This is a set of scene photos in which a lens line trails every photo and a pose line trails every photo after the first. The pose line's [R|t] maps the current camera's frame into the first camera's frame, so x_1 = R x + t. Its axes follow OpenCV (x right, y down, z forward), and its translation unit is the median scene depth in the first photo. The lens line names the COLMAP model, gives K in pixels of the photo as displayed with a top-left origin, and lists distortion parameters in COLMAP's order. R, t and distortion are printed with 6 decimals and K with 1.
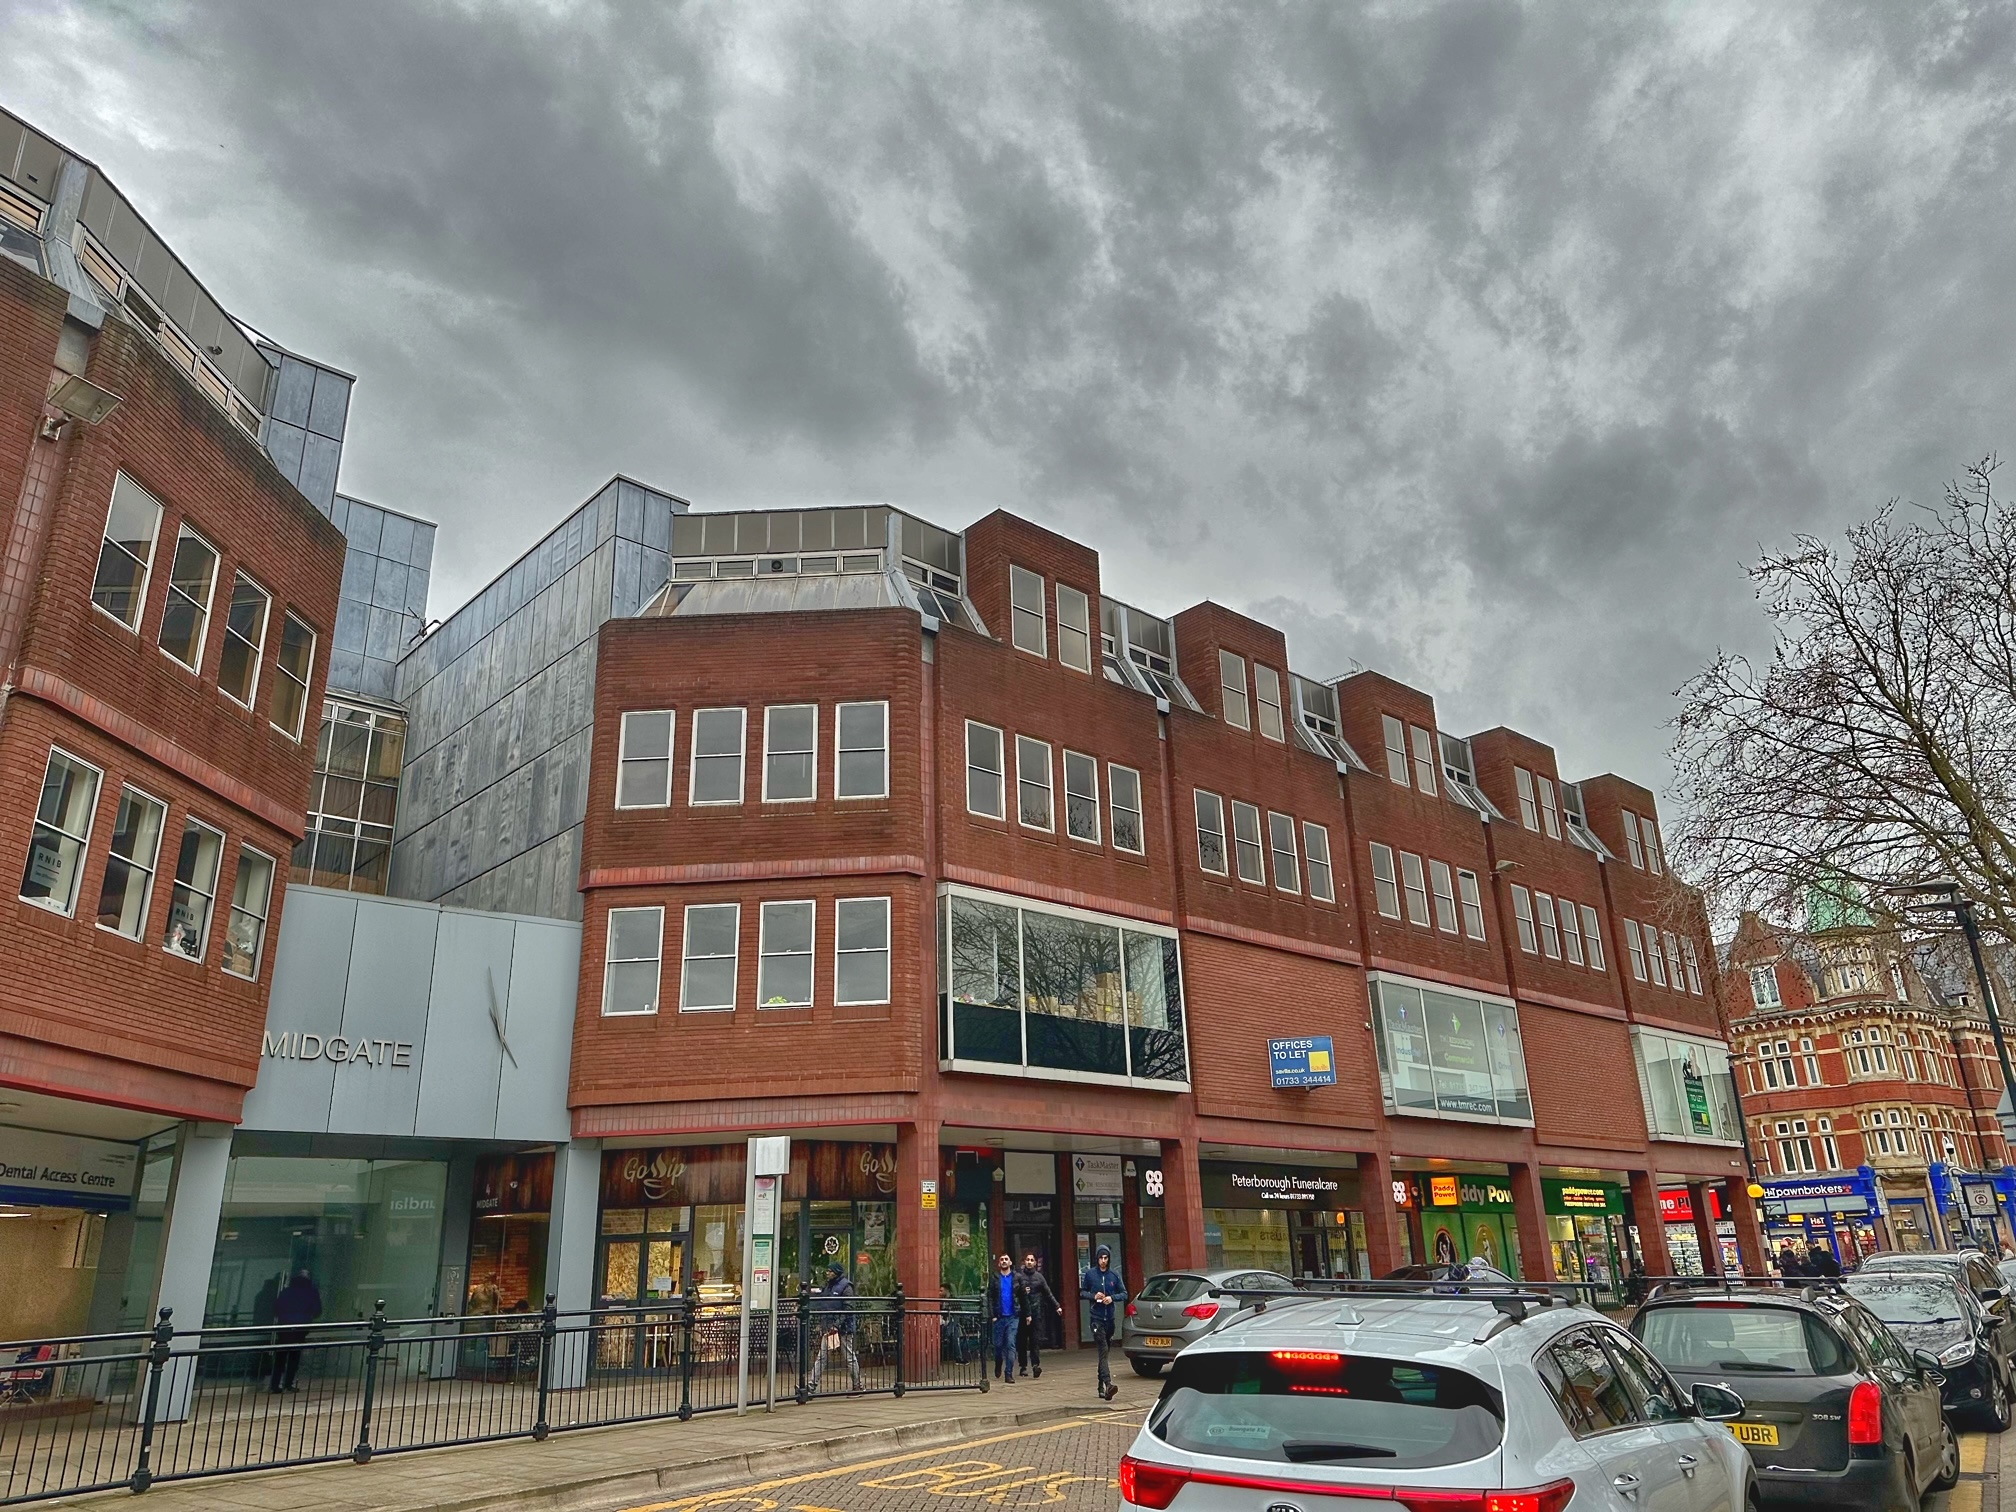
lens RADIAL K [[1395.3, 0, 1008.0], [0, 1395.3, 756.0], [0, 0, 1]] dist [0.006781, -0.006402]
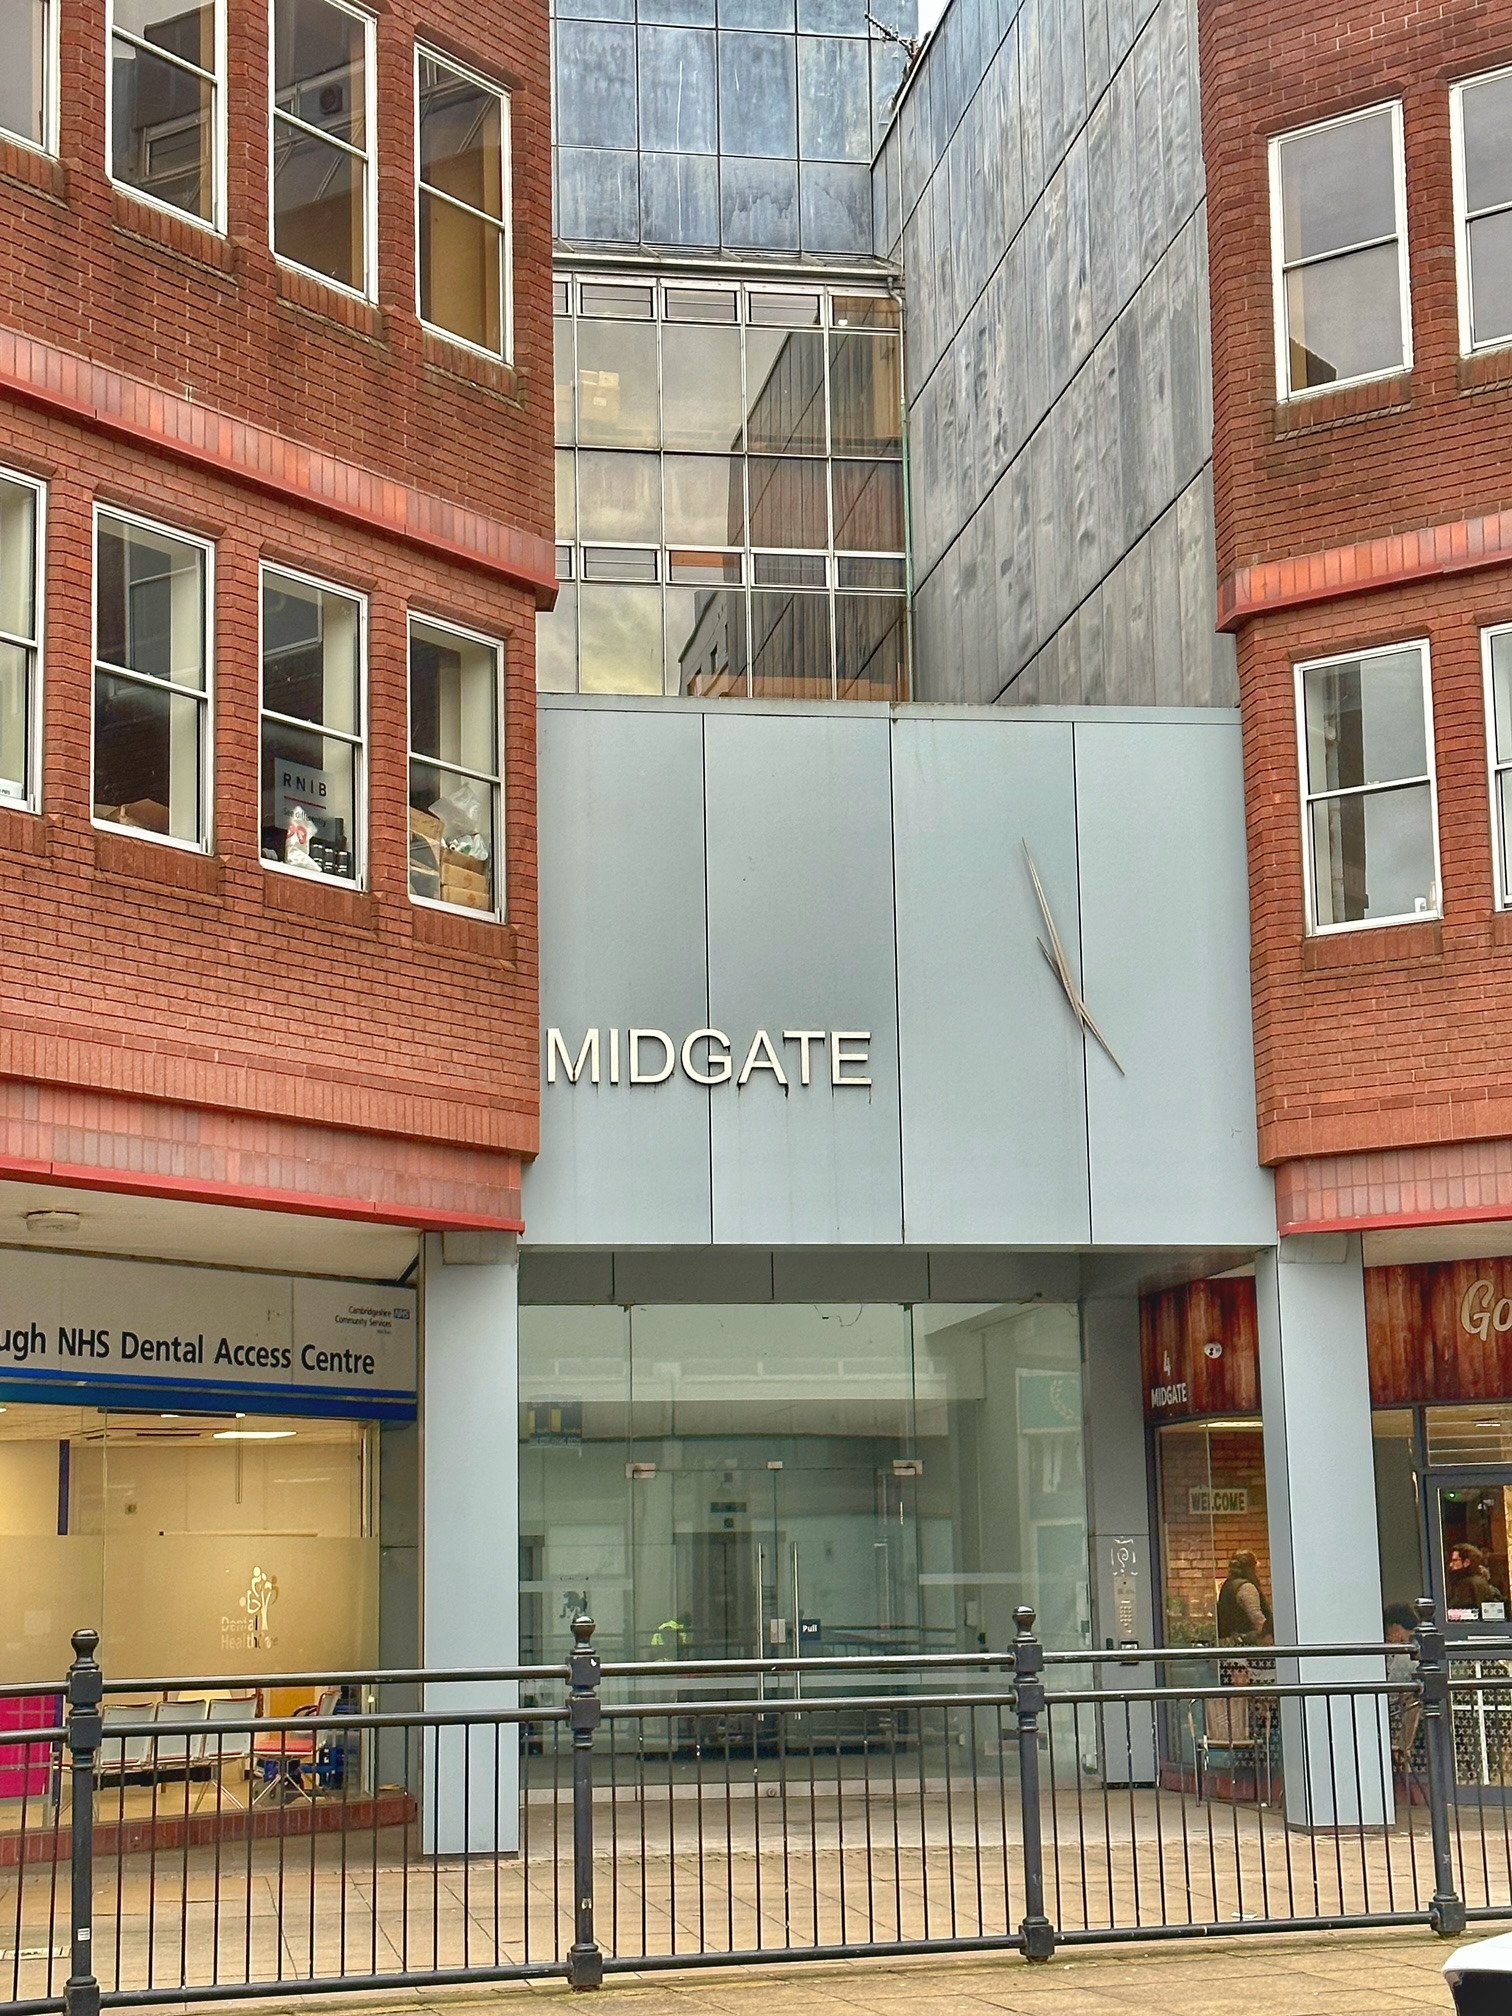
lens RADIAL K [[3406.7, 0, 756.0], [0, 3406.7, 1008.0], [0, 0, 1]] dist [0.144987, 0.183857]
pose [[0.853544, -0.075844, -0.515471, 0.073062], [0.175447, 0.973408, 0.147293, 0.037764], [0.490592, -0.216159, 0.844153, 0.107571]]
